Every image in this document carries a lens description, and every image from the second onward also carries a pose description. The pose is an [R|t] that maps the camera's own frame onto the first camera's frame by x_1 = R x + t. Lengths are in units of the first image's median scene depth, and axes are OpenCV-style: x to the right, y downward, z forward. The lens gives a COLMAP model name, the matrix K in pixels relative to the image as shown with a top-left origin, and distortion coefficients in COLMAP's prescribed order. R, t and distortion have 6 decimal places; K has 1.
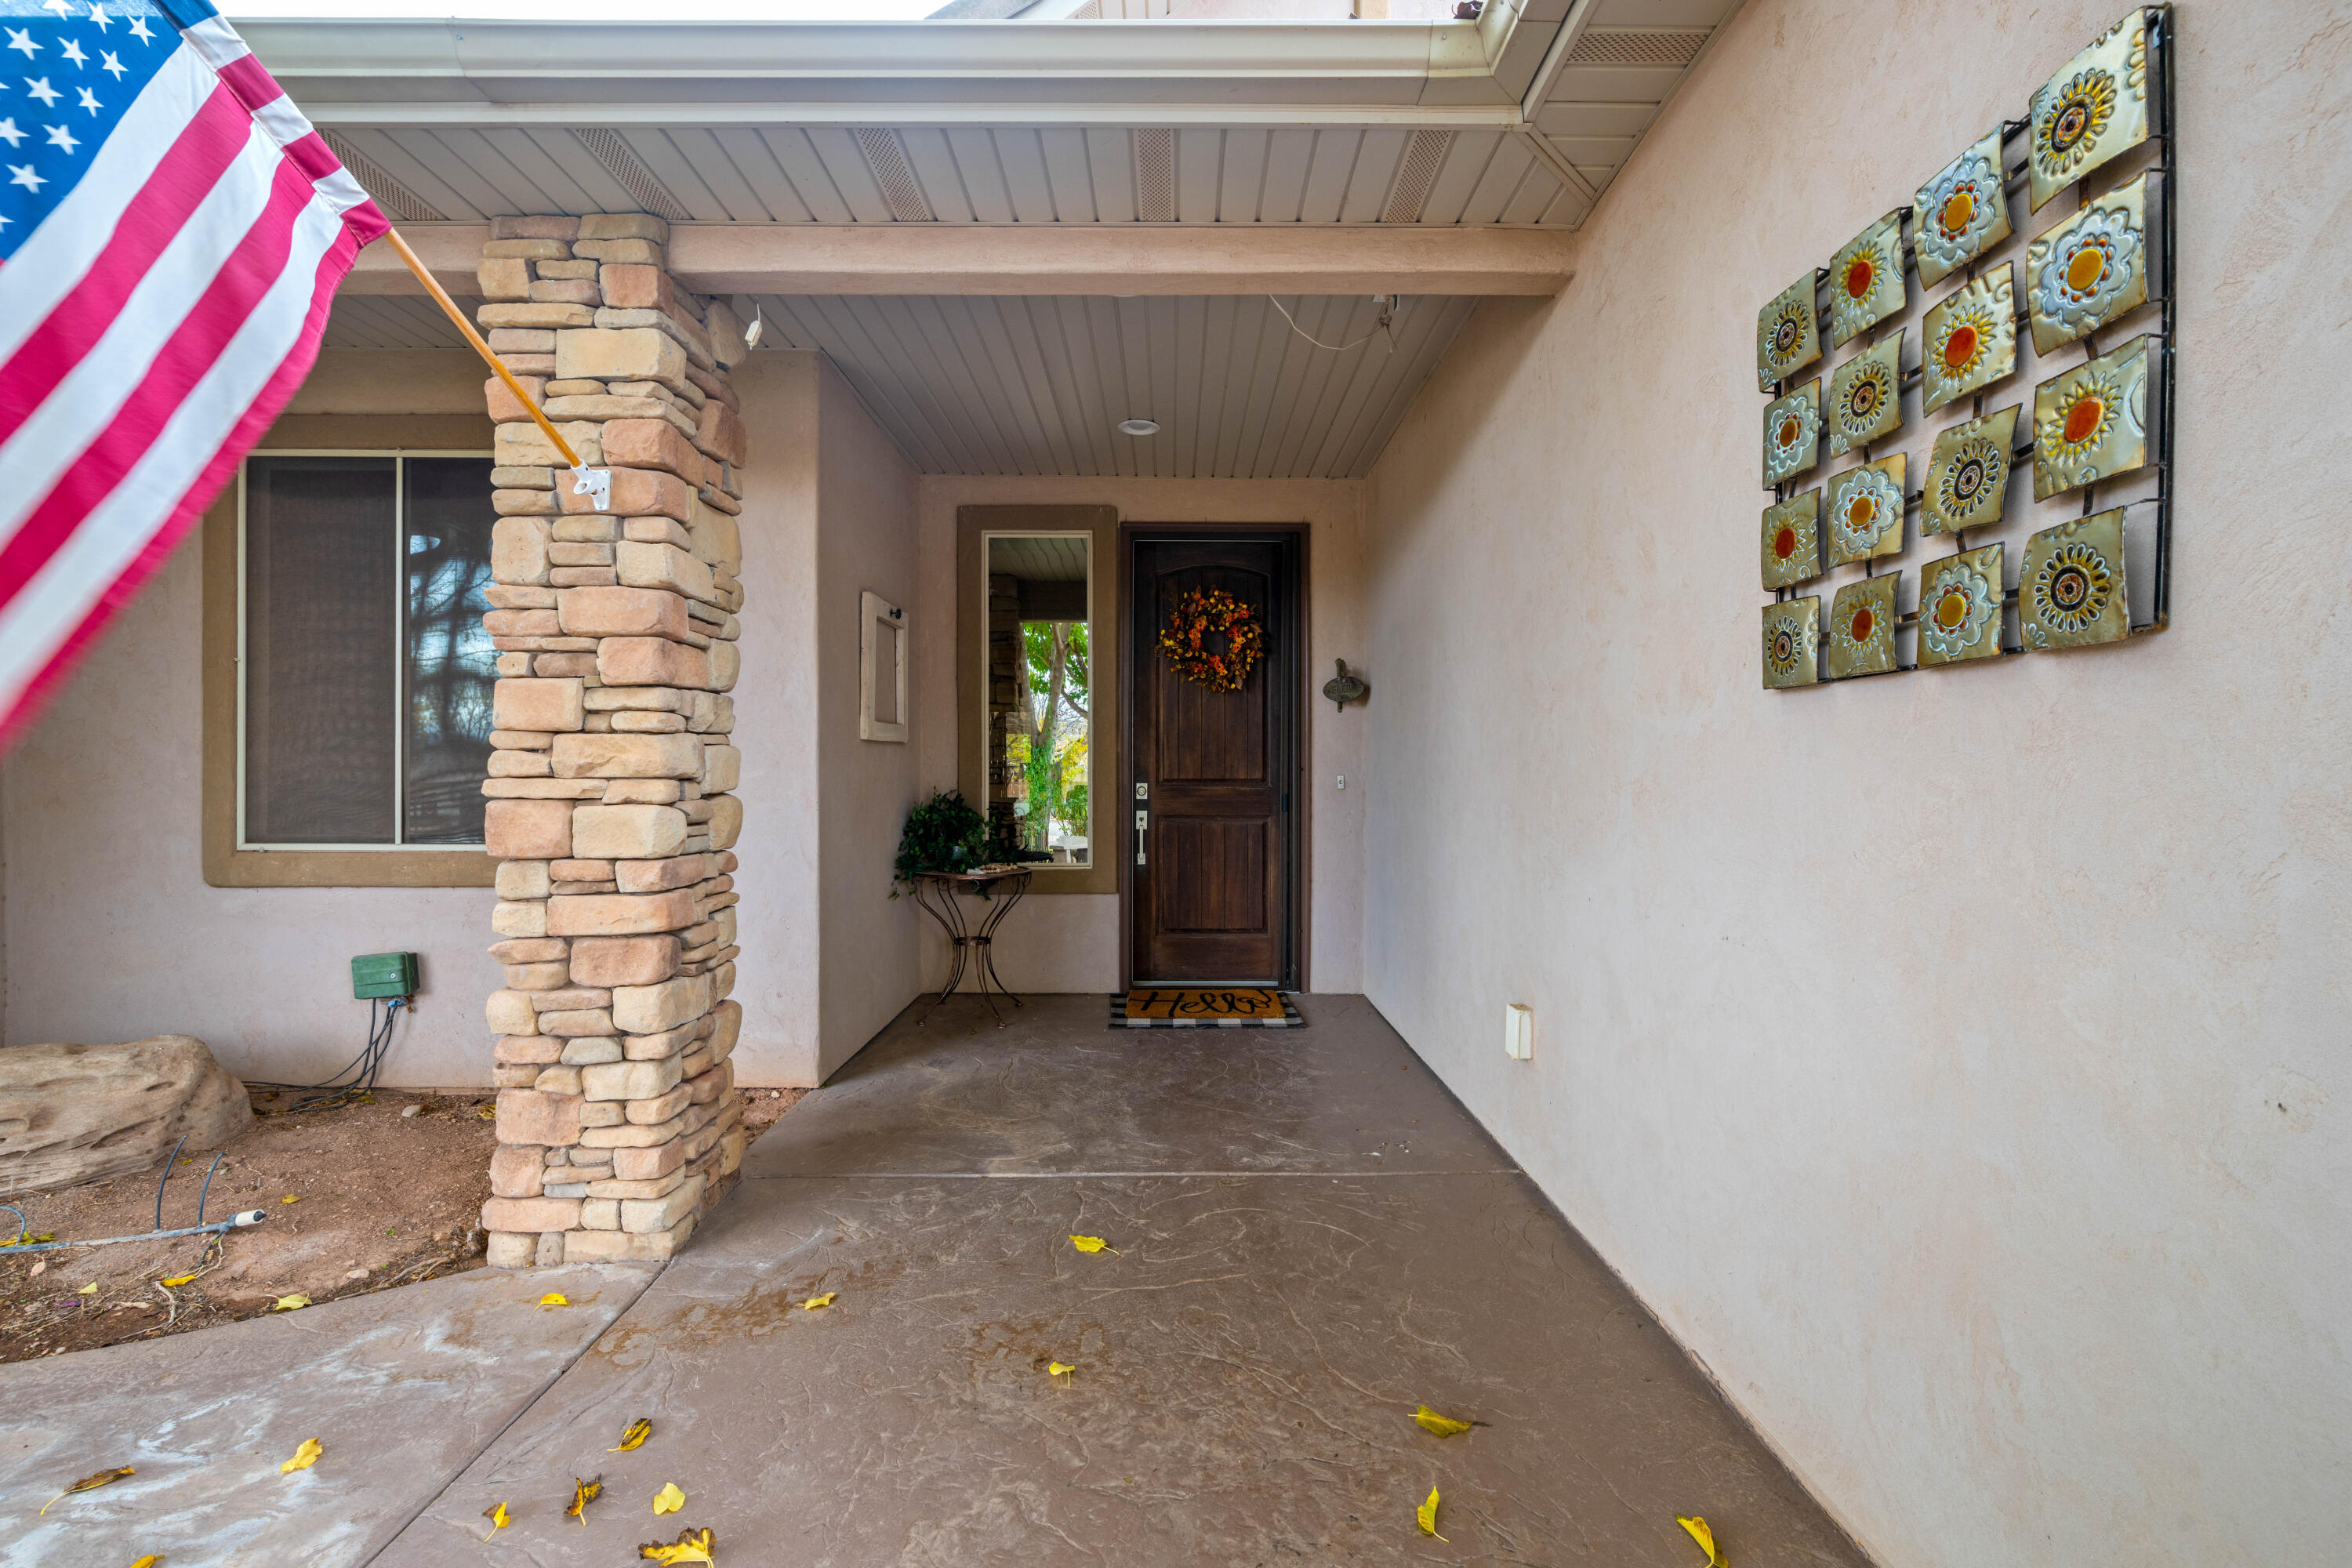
lens RADIAL K [[965.7, 0, 1143.2], [0, 965.7, 780.7], [0, 0, 1]] dist [-0.001425, -0.000281]
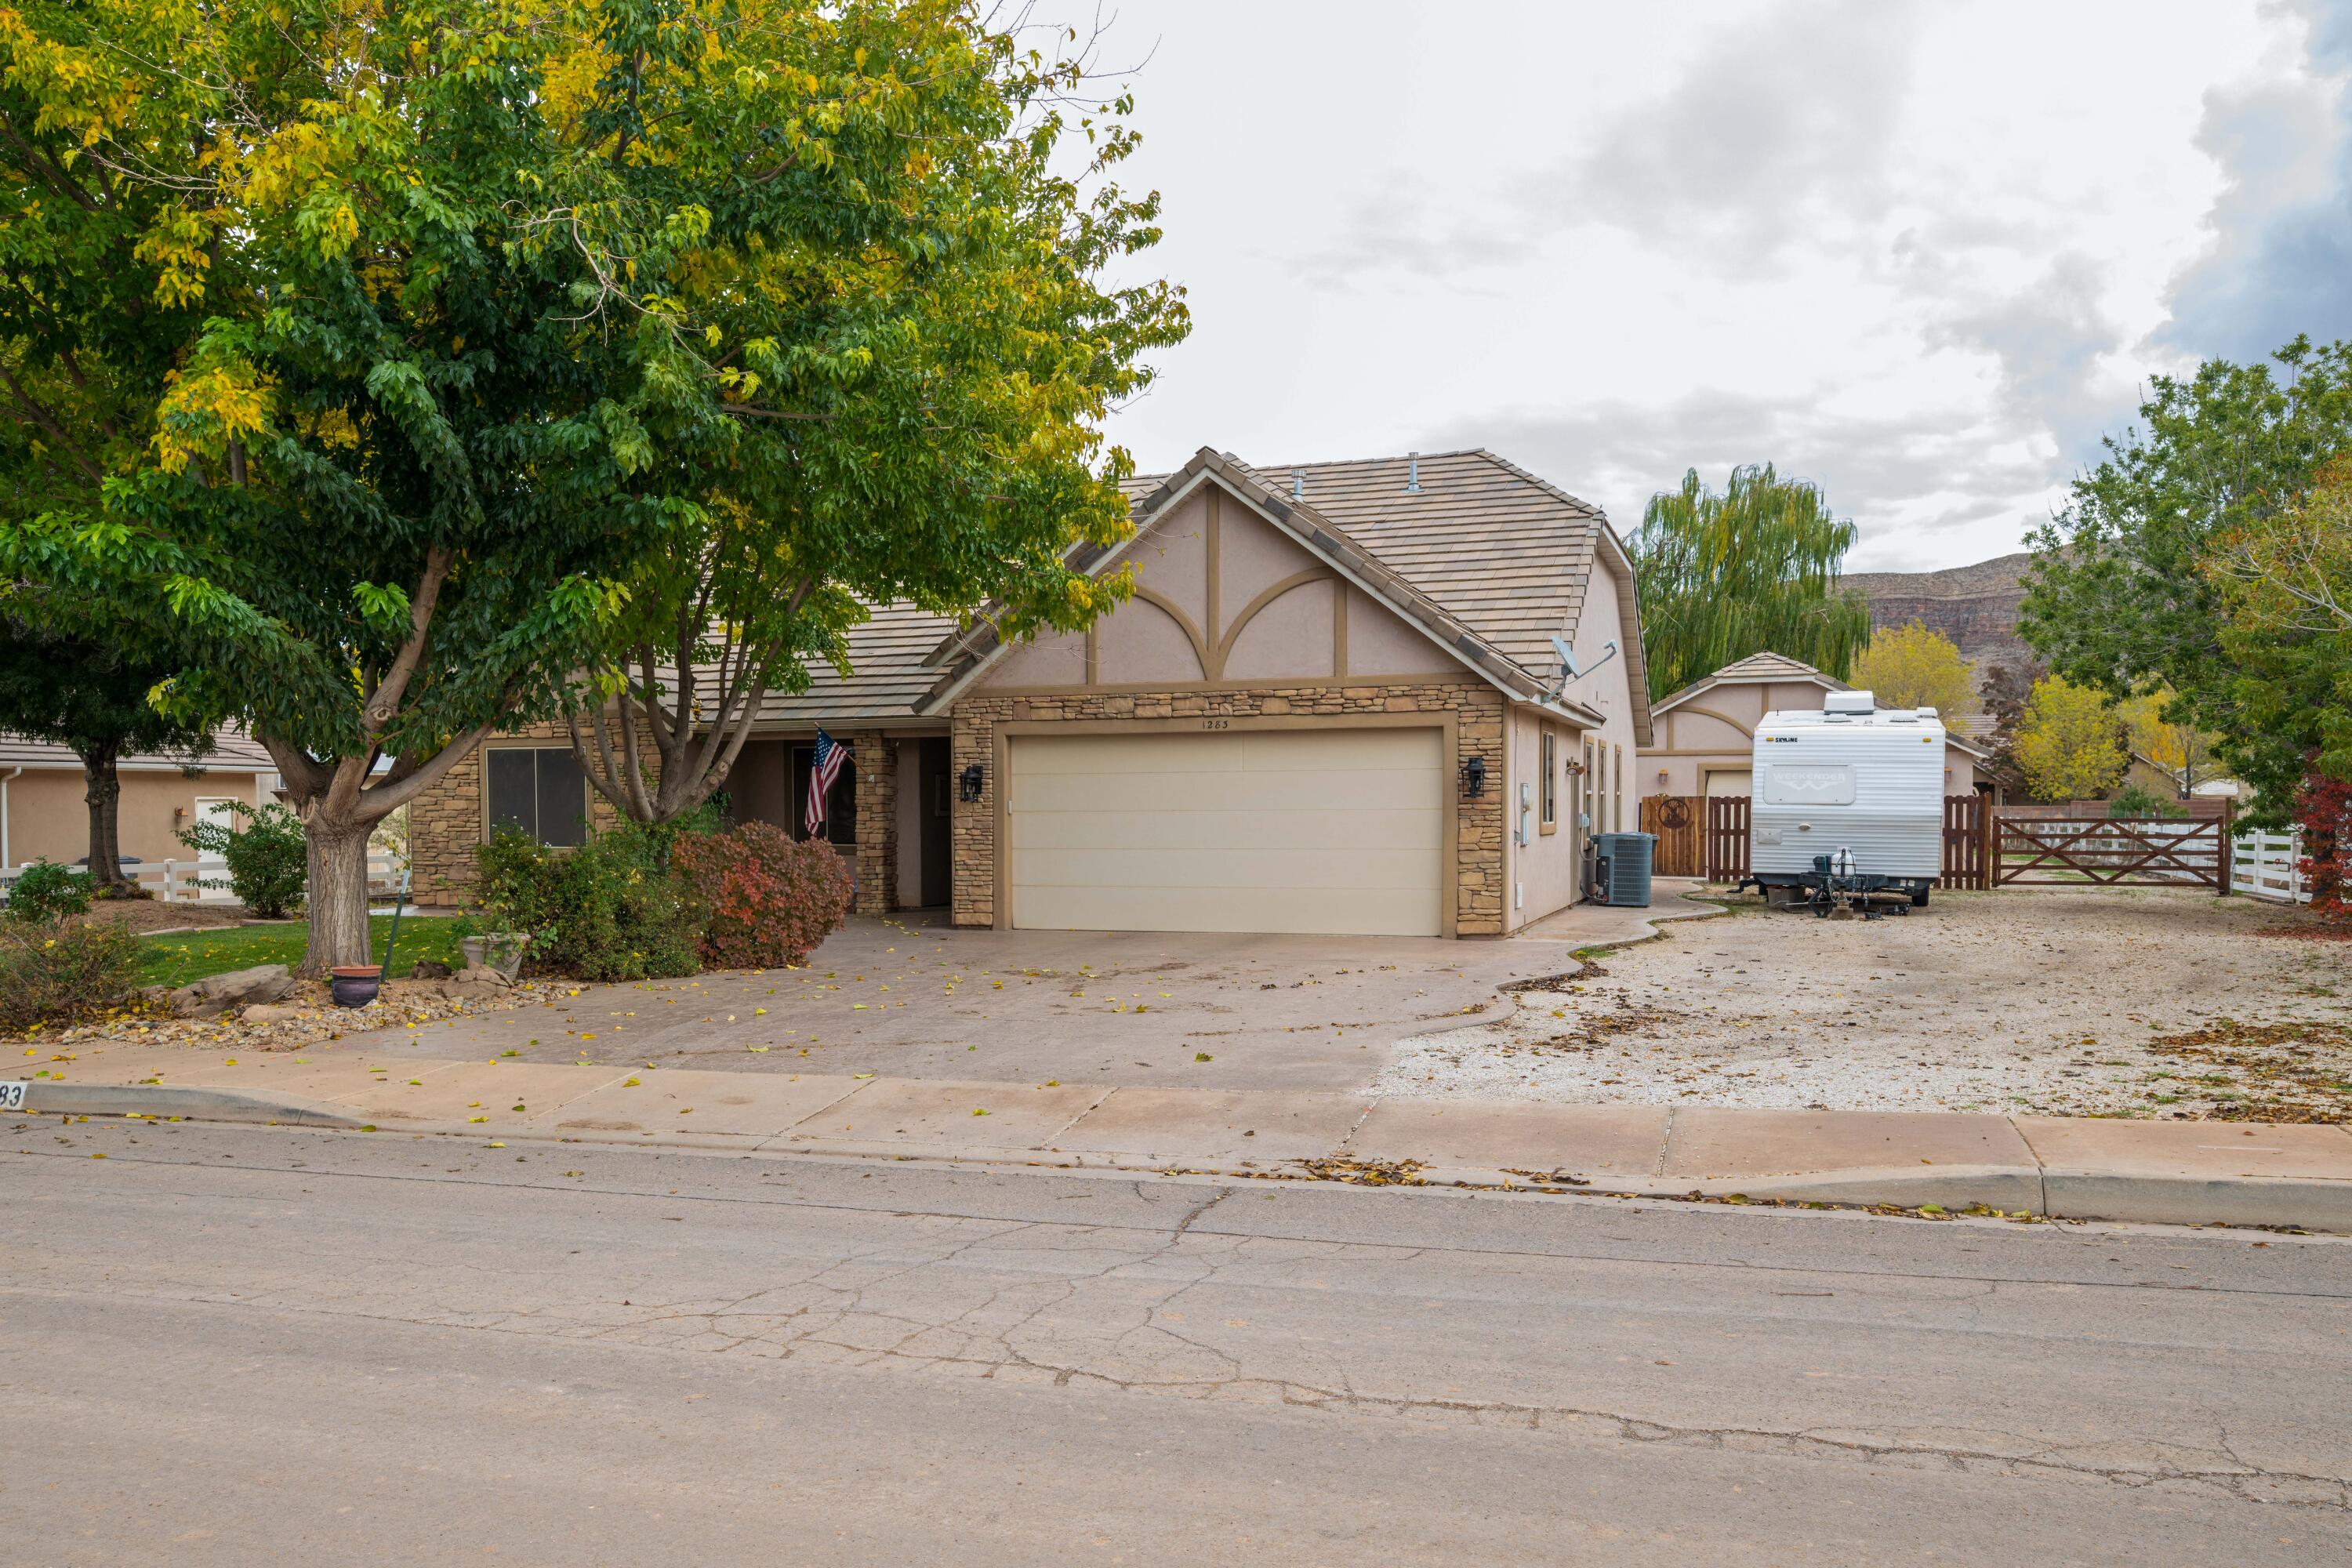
lens RADIAL K [[1698.0, 0, 1175.9], [0, 1698.0, 790.8], [0, 0, 1]] dist [-0.000383, -0.000028]
pose [[0.932826, -0.008623, -0.360224, 4.050380], [0.007654, 0.999962, -0.004116, -0.148493], [0.360246, 0.001083, 0.932857, -6.615466]]
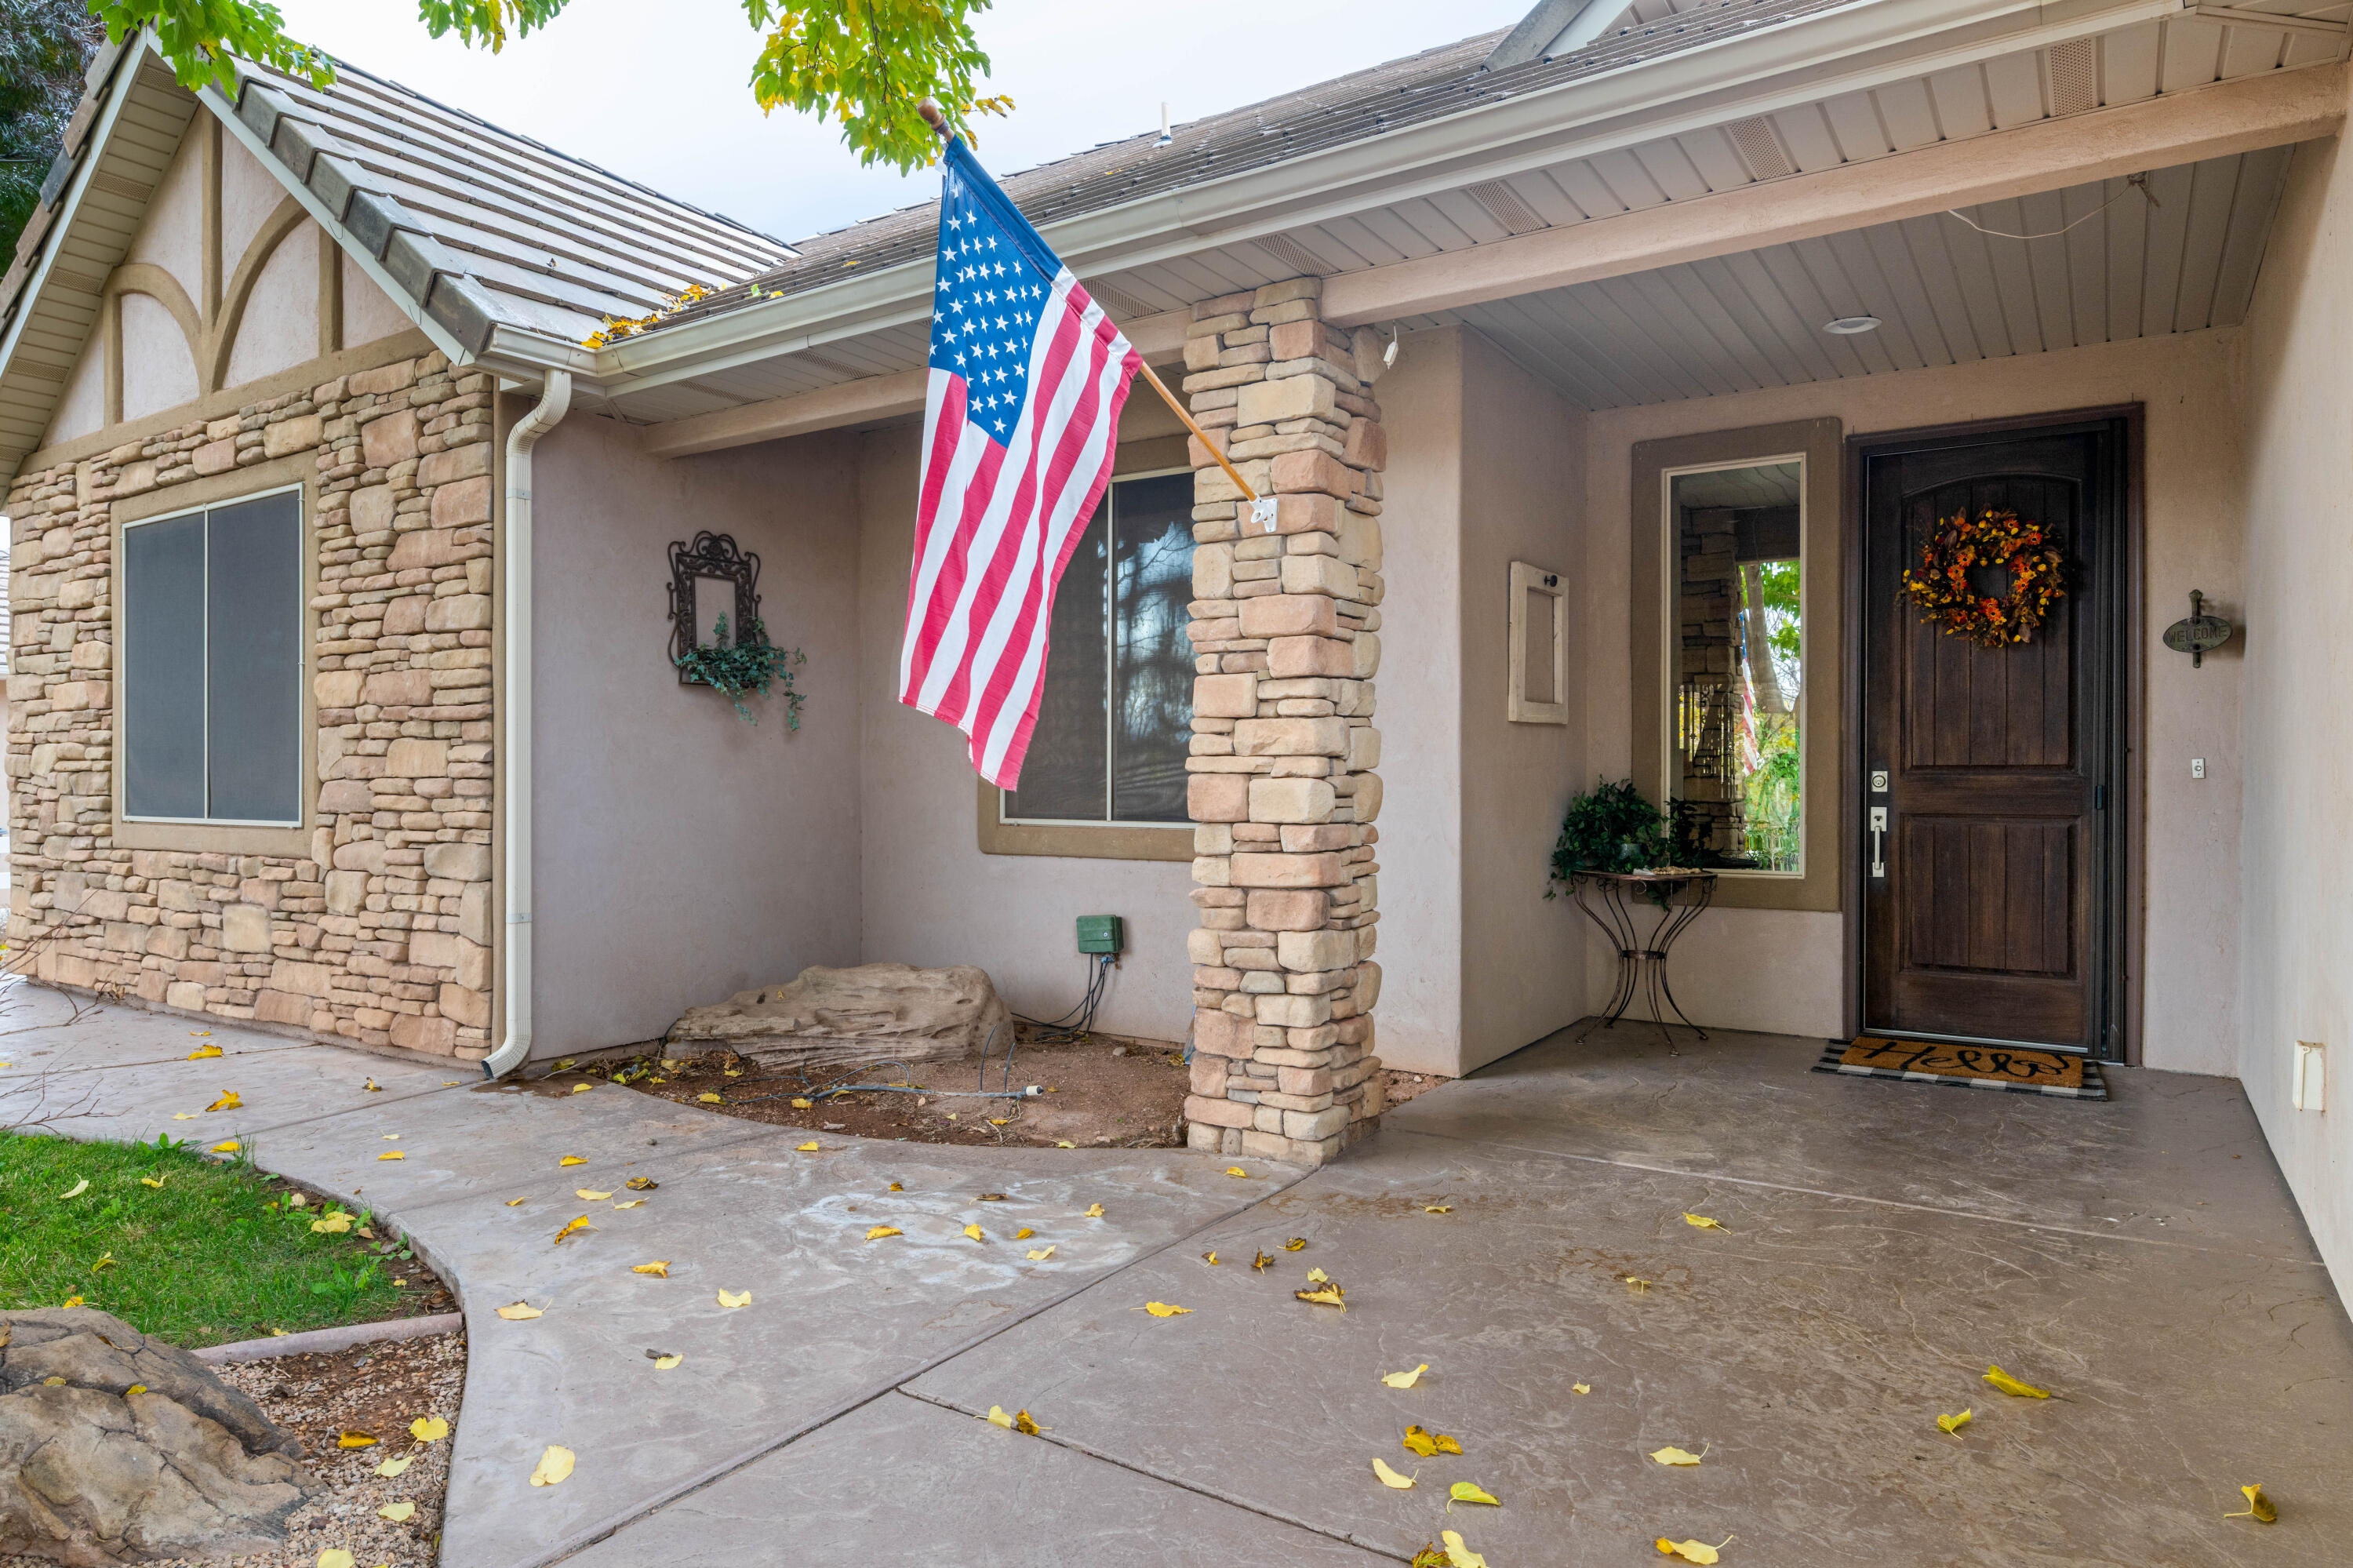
lens RADIAL K [[1402.2, 0, 1174.7], [0, 1402.2, 784.3], [0, 0, 1]] dist [0.006454, 0.001315]
pose [[0.844891, 0.001519, -0.534937, 0.232614], [-0.002814, 0.999995, -0.001605, 0.030993], [0.534931, 0.002862, 0.844891, -0.459748]]
